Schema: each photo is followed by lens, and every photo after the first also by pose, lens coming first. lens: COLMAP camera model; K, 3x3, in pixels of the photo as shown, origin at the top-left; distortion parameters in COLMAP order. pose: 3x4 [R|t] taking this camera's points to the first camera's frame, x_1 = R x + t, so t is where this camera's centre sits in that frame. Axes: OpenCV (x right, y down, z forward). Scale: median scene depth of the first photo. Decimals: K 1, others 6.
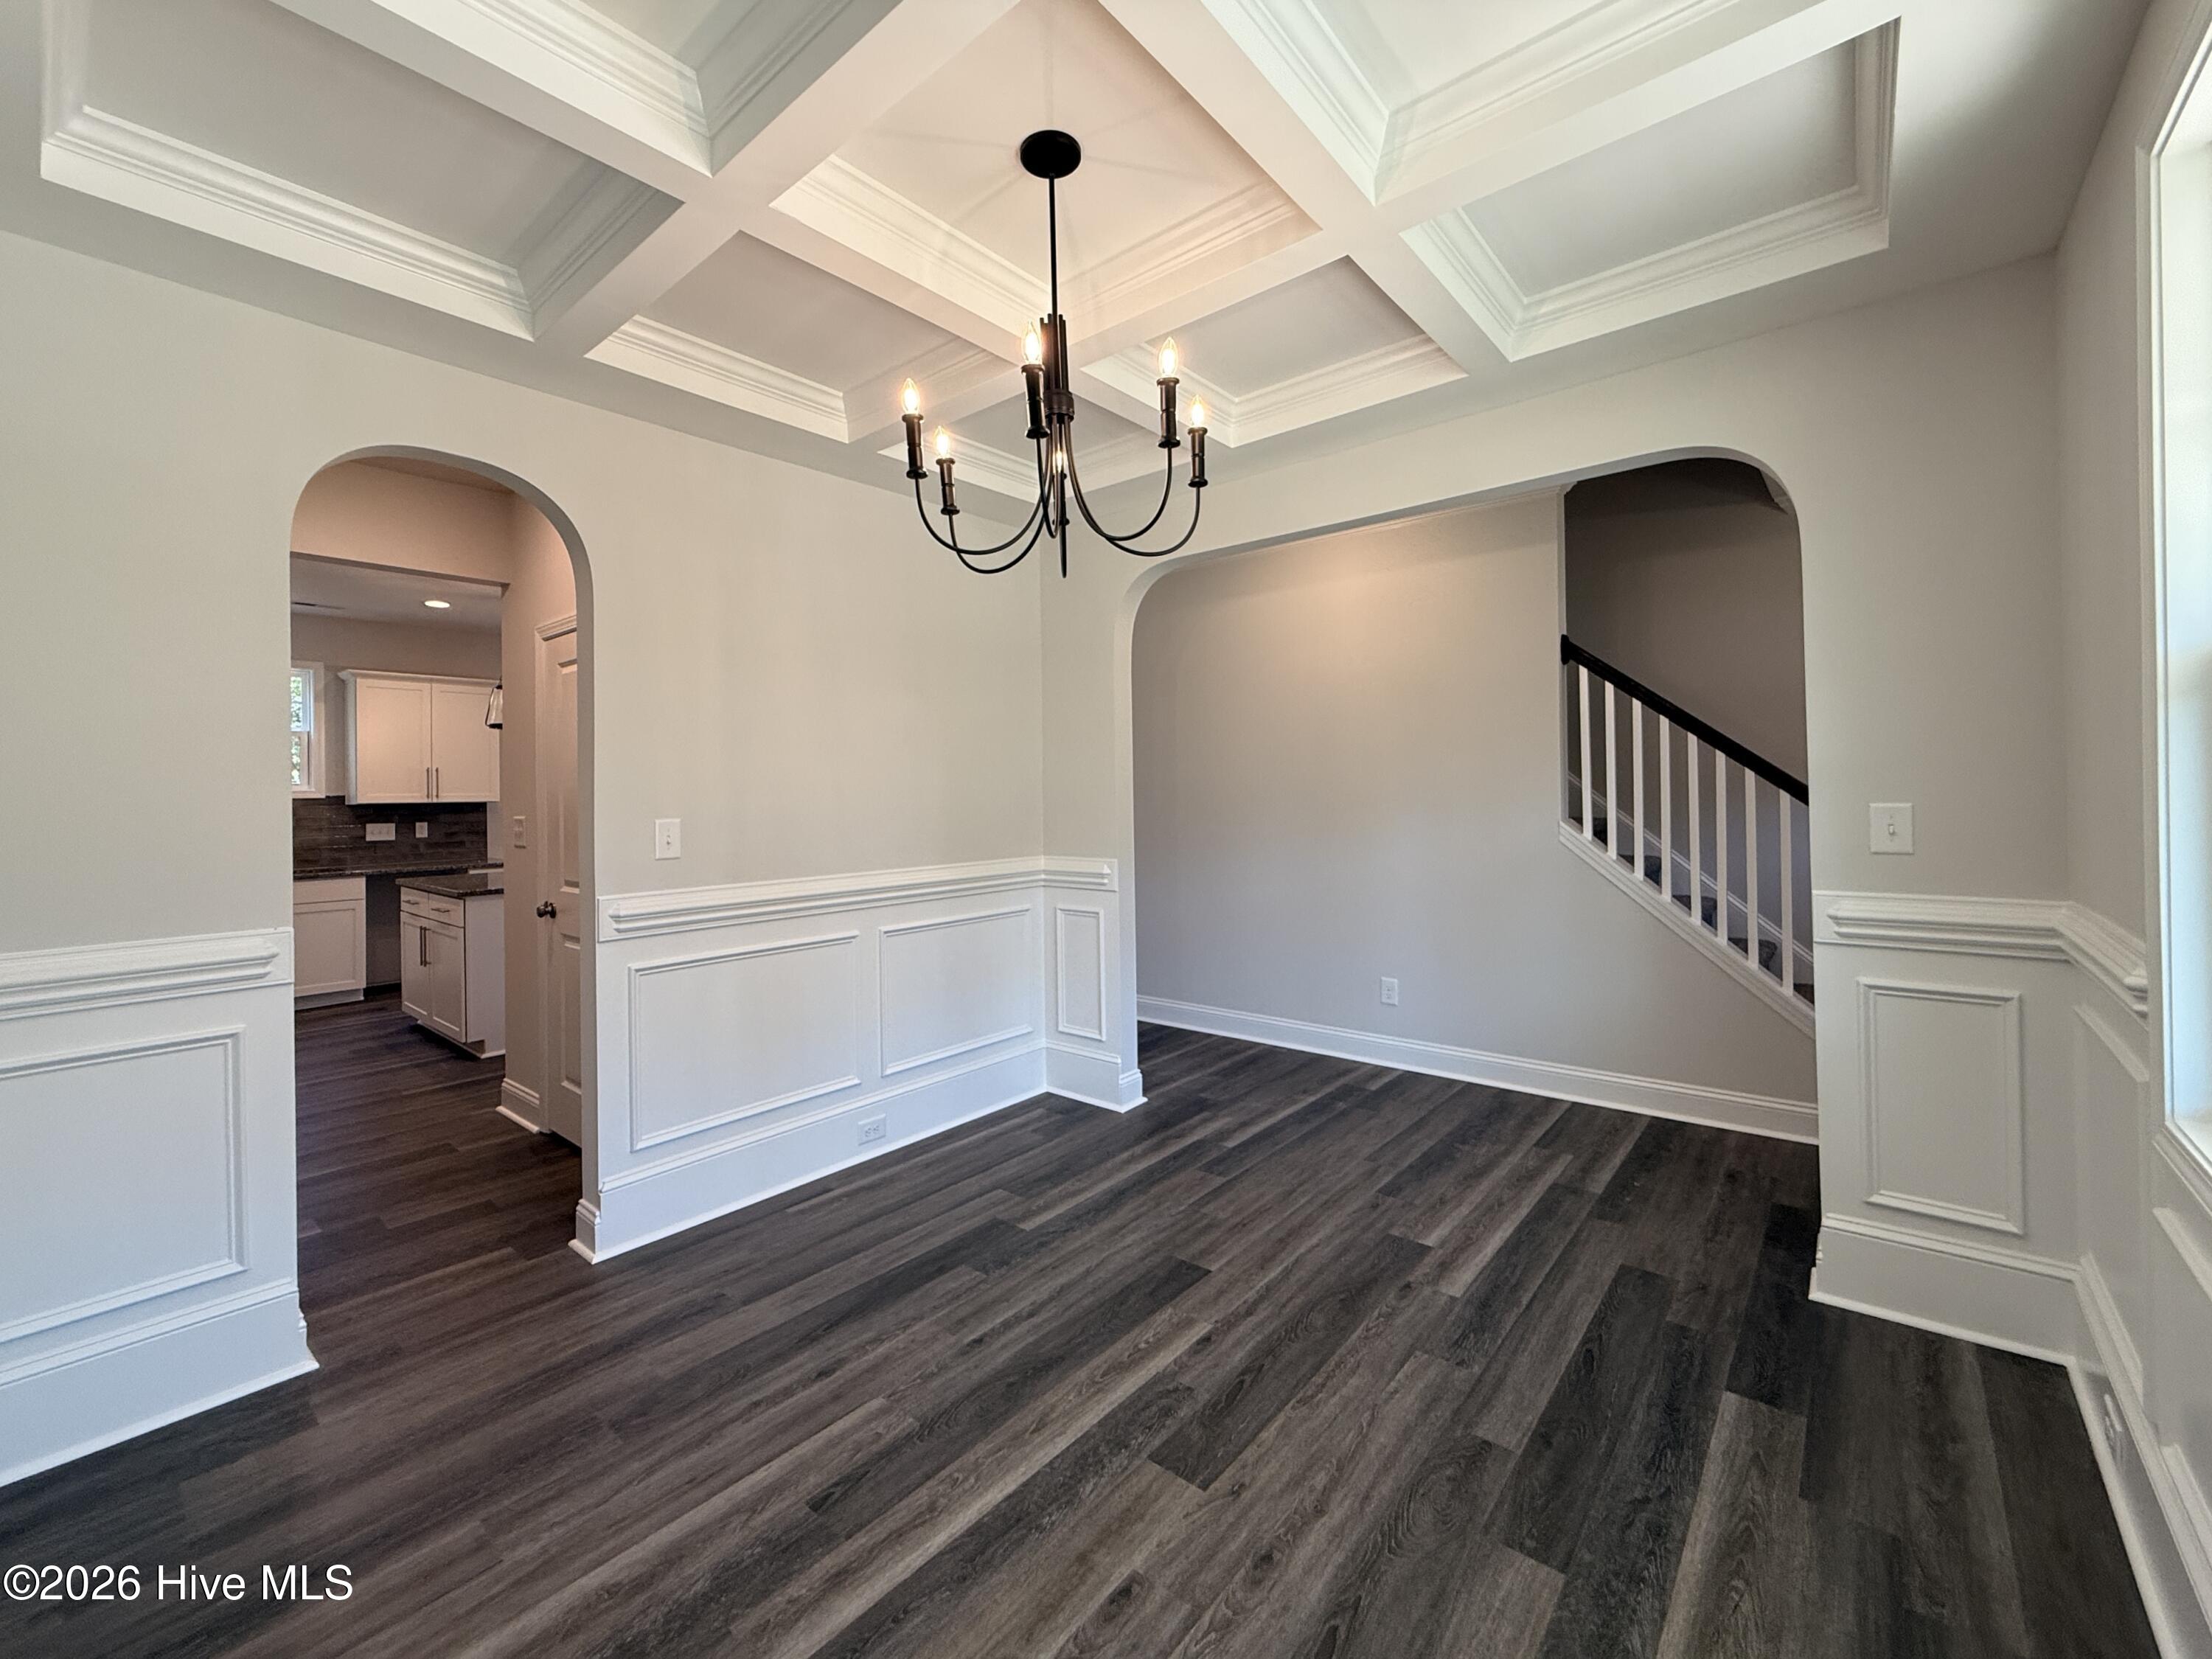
lens RADIAL K [[886.1, 0, 1068.7], [0, 886.1, 788.1], [0, 0, 1]] dist [0.001511, 0.000198]
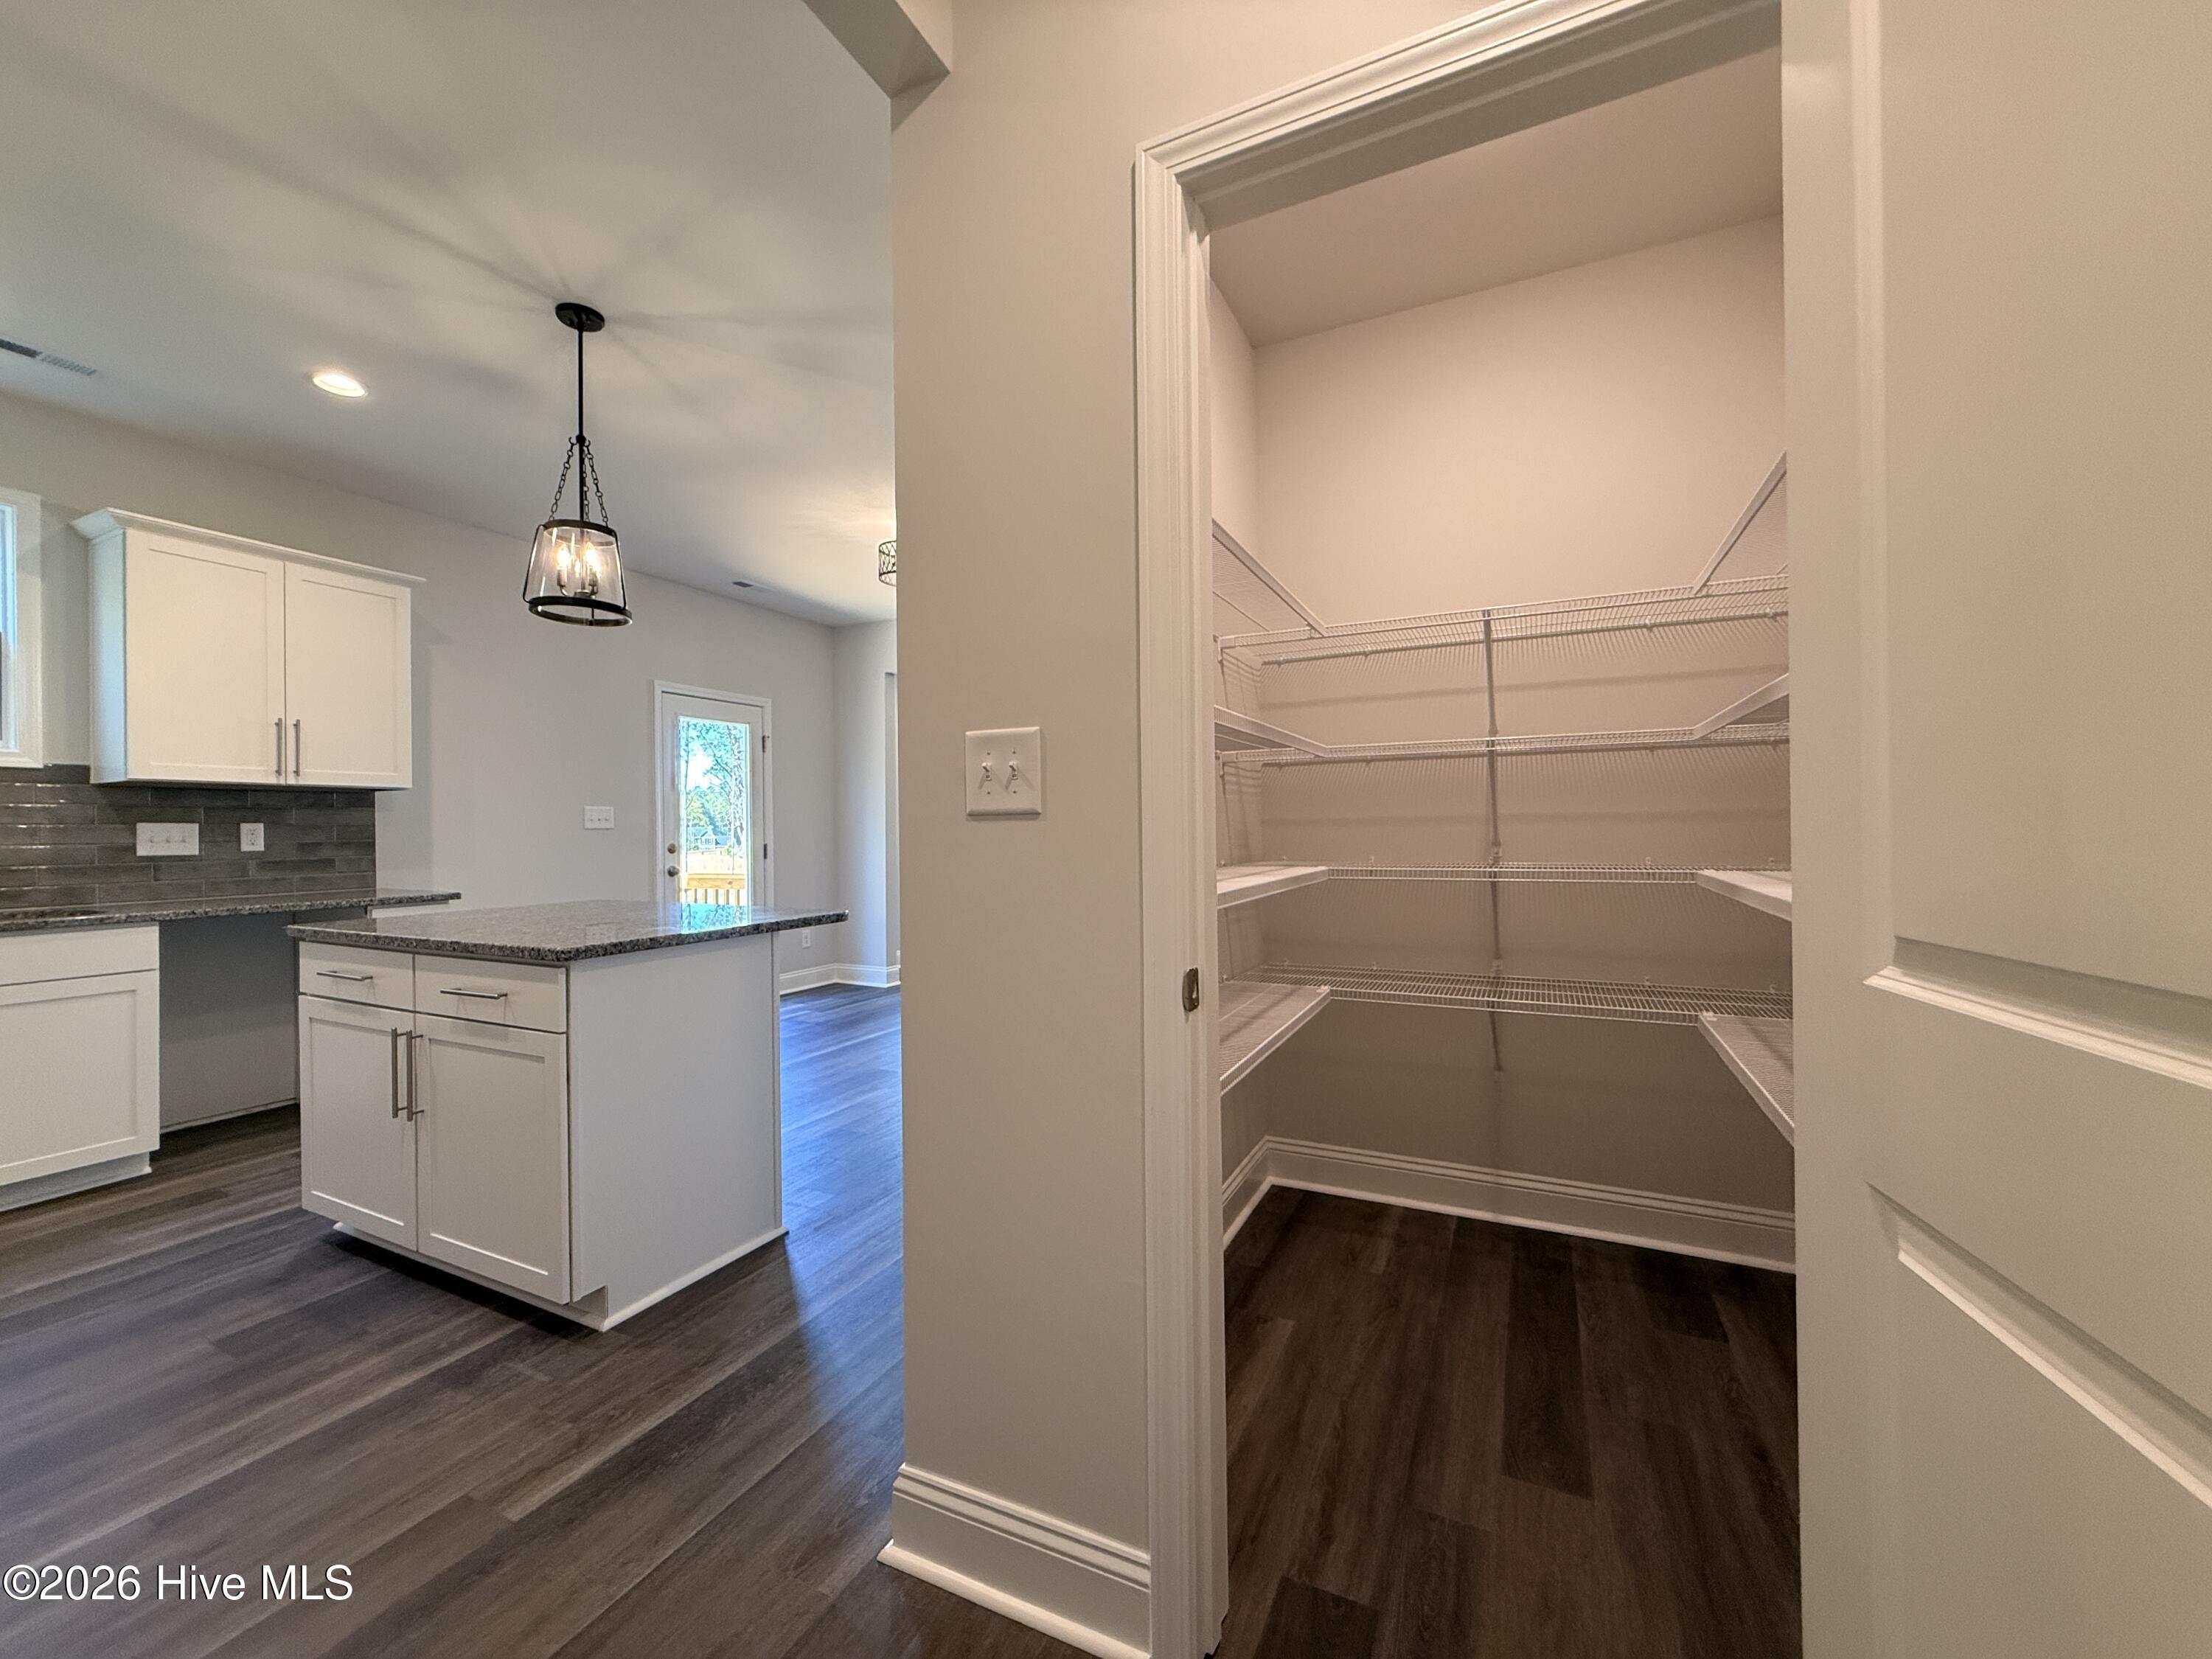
lens RADIAL K [[886.1, 0, 1095.8], [0, 886.1, 827.6], [0, 0, 1]] dist [0.001511, 0.000198]
pose [[0.970624, 0.005820, 0.240533, -0.530879], [-0.006516, 0.999977, 0.002098, 0.054438], [-0.240515, -0.003603, 0.970639, 0.516942]]
